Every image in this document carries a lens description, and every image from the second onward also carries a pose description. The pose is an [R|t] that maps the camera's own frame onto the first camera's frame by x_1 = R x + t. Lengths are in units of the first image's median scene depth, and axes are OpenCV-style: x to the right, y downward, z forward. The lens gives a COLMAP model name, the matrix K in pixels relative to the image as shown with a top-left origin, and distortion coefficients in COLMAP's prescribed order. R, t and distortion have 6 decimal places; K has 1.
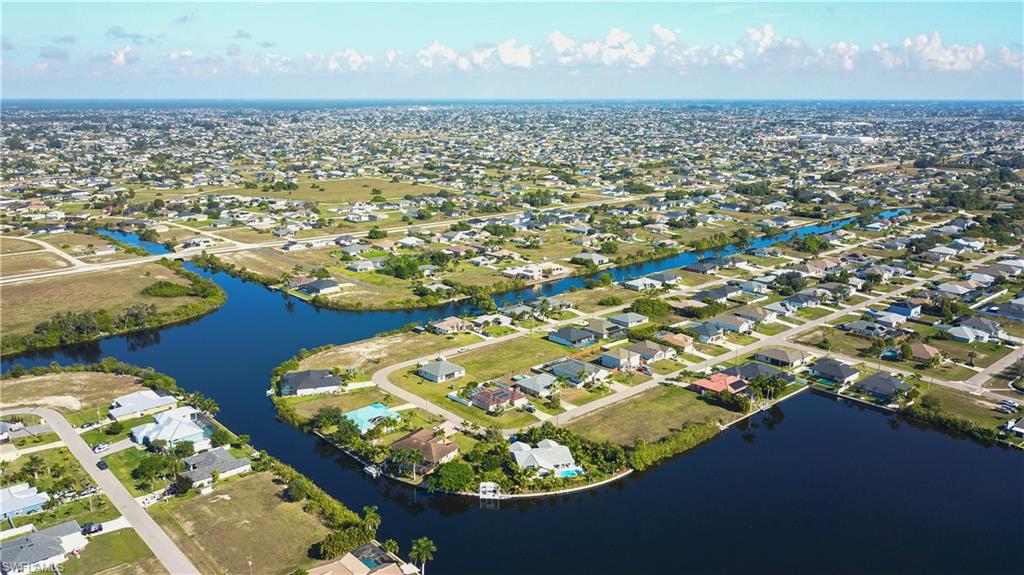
lens RADIAL K [[788.6, 0, 504.0], [0, 788.6, 299.0], [0, 0, 1]] dist [0.016378, -0.034576]
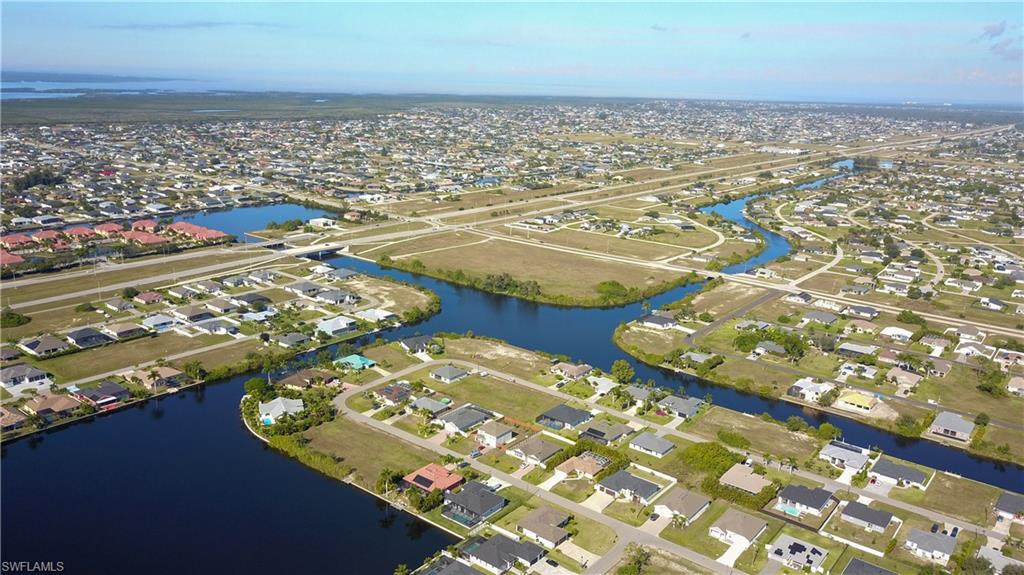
lens RADIAL K [[788.6, 0, 504.0], [0, 788.6, 299.0], [0, 0, 1]] dist [0.016378, -0.034576]
pose [[0.171018, 0.269862, -0.947590, 0.940279], [-0.278504, 0.935777, 0.216234, -0.273372], [0.945086, 0.226928, 0.235192, 0.645641]]
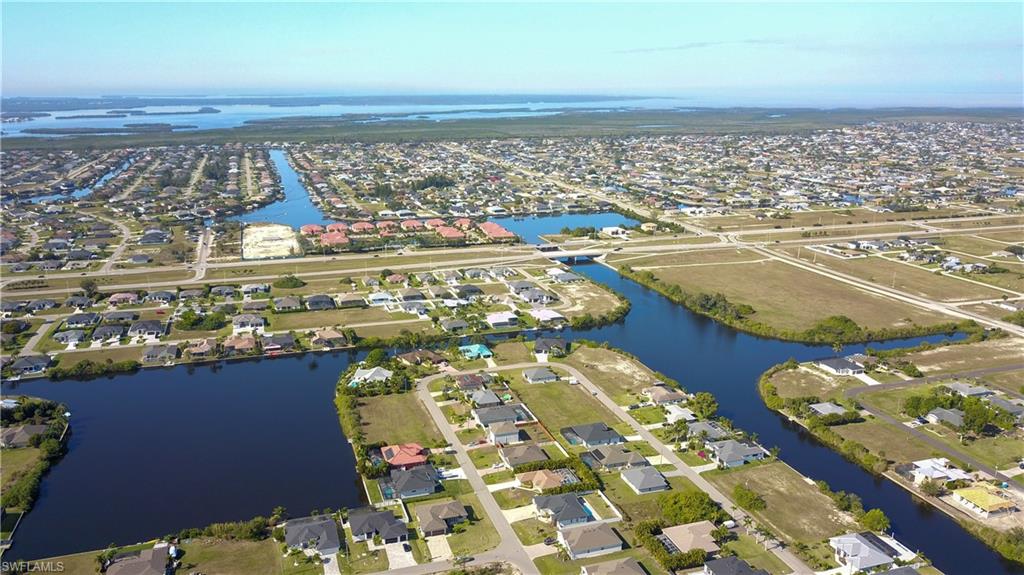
lens RADIAL K [[788.6, 0, 504.0], [0, 788.6, 299.0], [0, 0, 1]] dist [0.016378, -0.034576]
pose [[-0.402074, 0.236836, -0.884446, 0.902464], [-0.231999, 0.908091, 0.348636, -0.393253], [0.885727, 0.345368, -0.310174, 1.112353]]
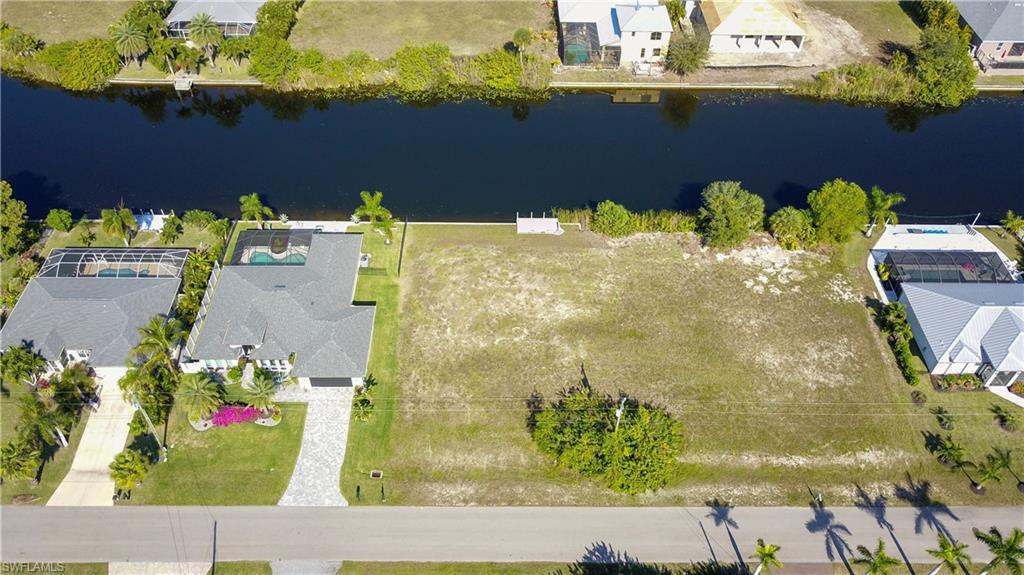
lens RADIAL K [[788.6, 0, 504.0], [0, 788.6, 299.0], [0, 0, 1]] dist [0.016378, -0.034576]
pose [[0.749302, 0.488682, -0.446919, 0.209422], [-0.175604, 0.797334, 0.577426, -0.136432], [0.638522, -0.354186, 0.683259, 1.009423]]
